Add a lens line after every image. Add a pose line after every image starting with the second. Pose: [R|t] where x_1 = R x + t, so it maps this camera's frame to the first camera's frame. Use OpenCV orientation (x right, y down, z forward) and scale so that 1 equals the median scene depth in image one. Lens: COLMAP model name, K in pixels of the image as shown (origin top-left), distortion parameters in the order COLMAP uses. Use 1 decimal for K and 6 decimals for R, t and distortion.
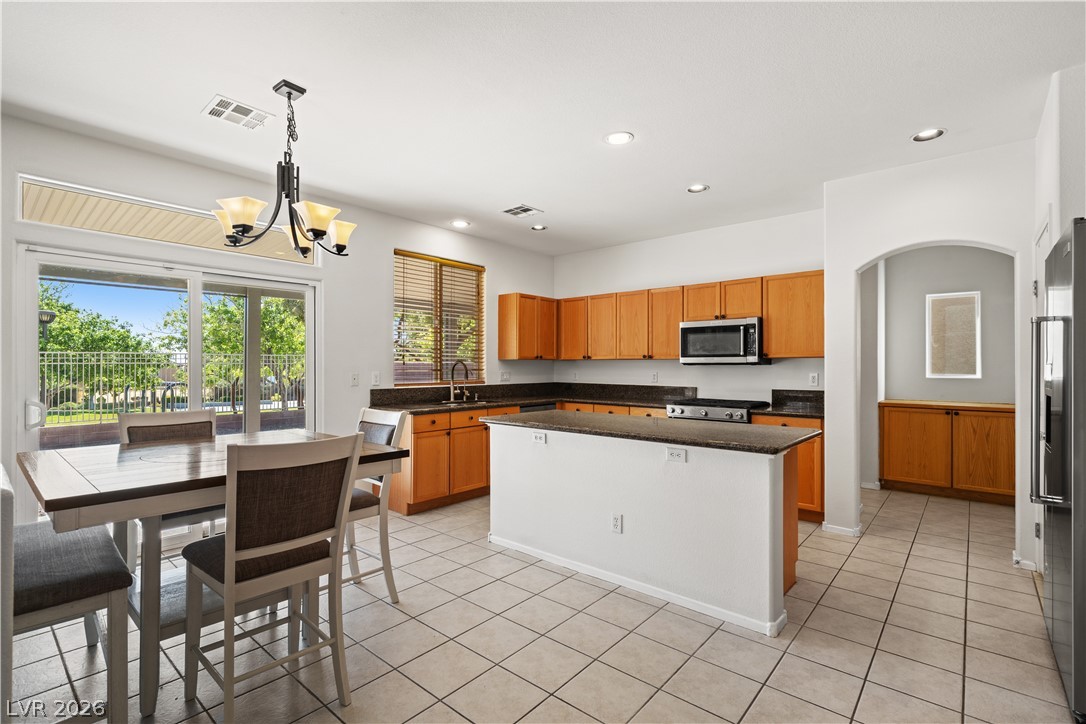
lens RADIAL K [[499.8, 0, 538.9], [0, 499.8, 362.2], [0, 0, 1]] dist [0.001086, -0.000945]
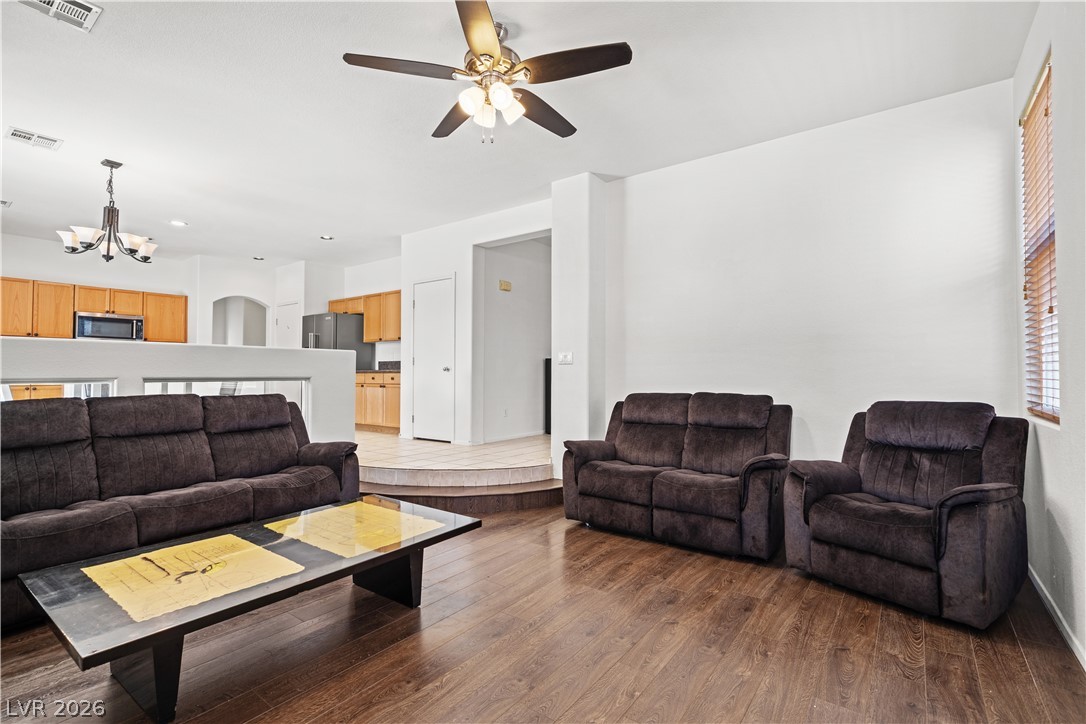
lens RADIAL K [[499.8, 0, 540.6], [0, 499.8, 363.4], [0, 0, 1]] dist [0.001086, -0.000945]
pose [[-0.102699, 0.003256, 0.994707, -1.209047], [-0.012452, 0.999912, -0.004559, 0.052069], [-0.994635, -0.012854, -0.102650, -0.118709]]
